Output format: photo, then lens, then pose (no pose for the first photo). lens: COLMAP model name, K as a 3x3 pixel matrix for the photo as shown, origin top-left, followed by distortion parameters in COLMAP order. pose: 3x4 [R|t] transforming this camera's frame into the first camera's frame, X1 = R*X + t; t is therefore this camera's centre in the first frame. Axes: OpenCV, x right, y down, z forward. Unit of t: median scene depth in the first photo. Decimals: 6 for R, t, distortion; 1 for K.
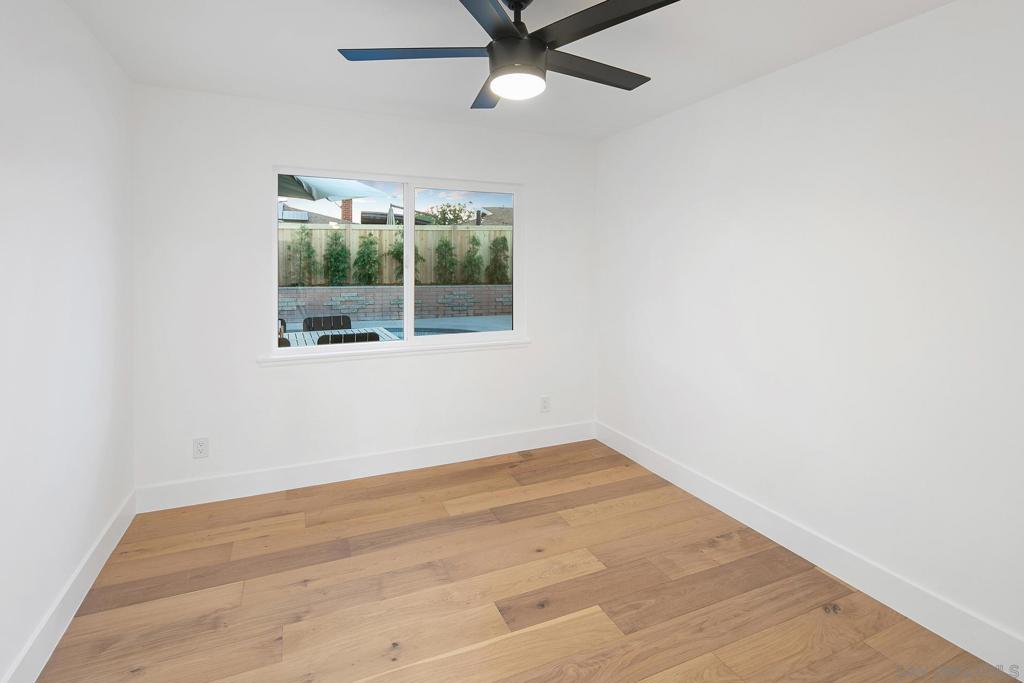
lens RADIAL K [[522.5, 0, 511.1], [0, 522.5, 337.2], [0, 0, 1]] dist [-0.005062, -0.003177]
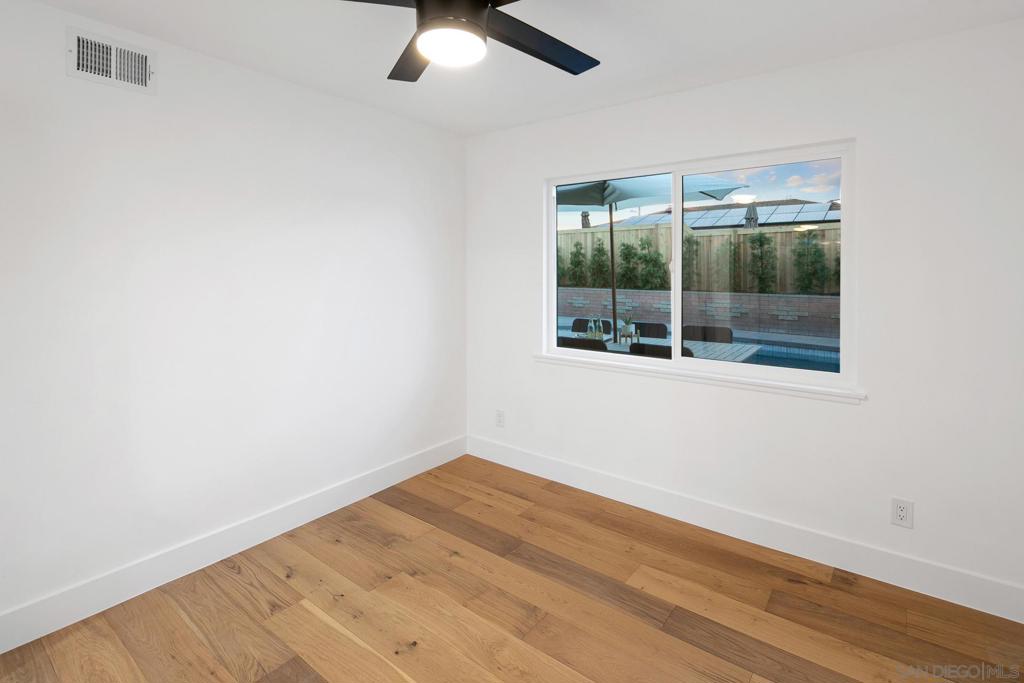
lens RADIAL K [[522.5, 0, 511.7], [0, 522.5, 339.5], [0, 0, 1]] dist [-0.005062, -0.003177]
pose [[0.435099, 0.118432, -0.892559, 0.517518], [-0.128275, 0.989353, 0.068745, -0.058529], [0.891198, 0.084582, 0.445659, 0.515004]]
